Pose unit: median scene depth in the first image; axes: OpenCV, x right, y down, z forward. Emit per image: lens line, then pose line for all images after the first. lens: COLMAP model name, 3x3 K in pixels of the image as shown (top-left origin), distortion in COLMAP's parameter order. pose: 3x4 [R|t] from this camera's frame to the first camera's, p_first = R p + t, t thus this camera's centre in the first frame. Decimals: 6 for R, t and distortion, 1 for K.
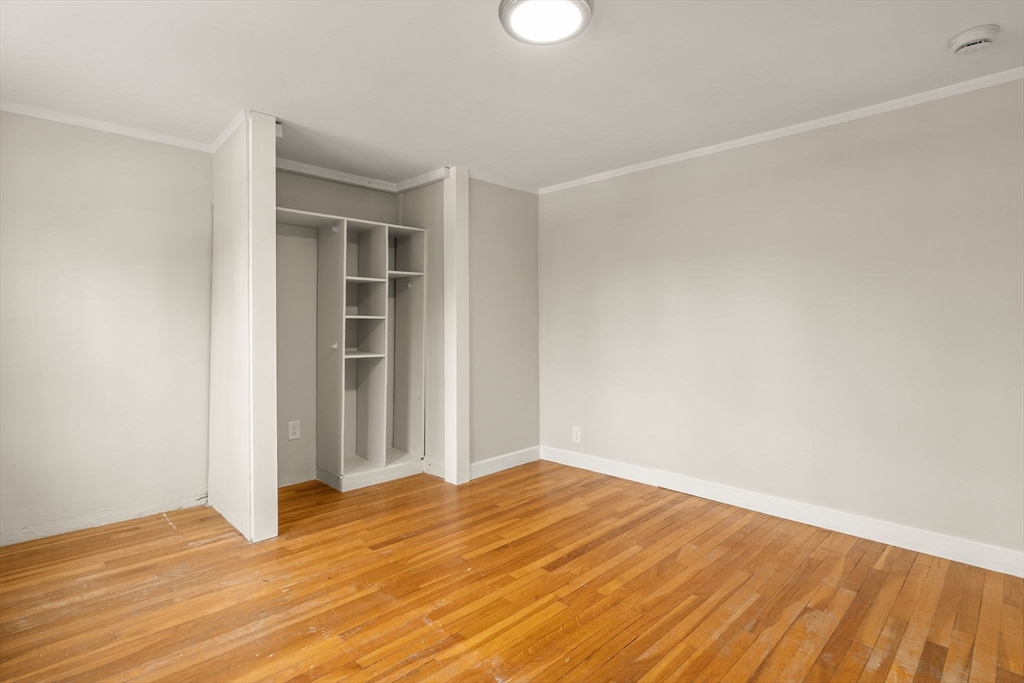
lens RADIAL K [[497.5, 0, 510.7], [0, 497.5, 313.0], [0, 0, 1]] dist [-0.000703, 0.000077]
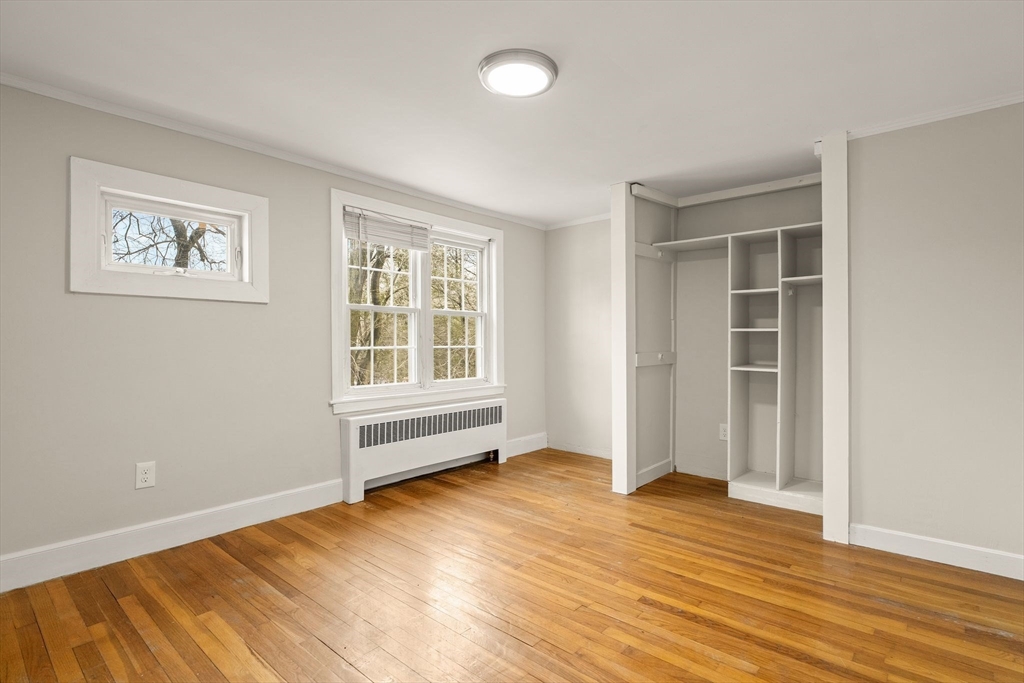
lens RADIAL K [[477.7, 0, 504.2], [0, 477.7, 342.8], [0, 0, 1]] dist [-0.002220, -0.000148]
pose [[0.096827, 0.011627, -0.995233, 0.776388], [0.026508, 0.999547, 0.014256, 0.009623], [0.994948, -0.027762, 0.096475, 0.552752]]
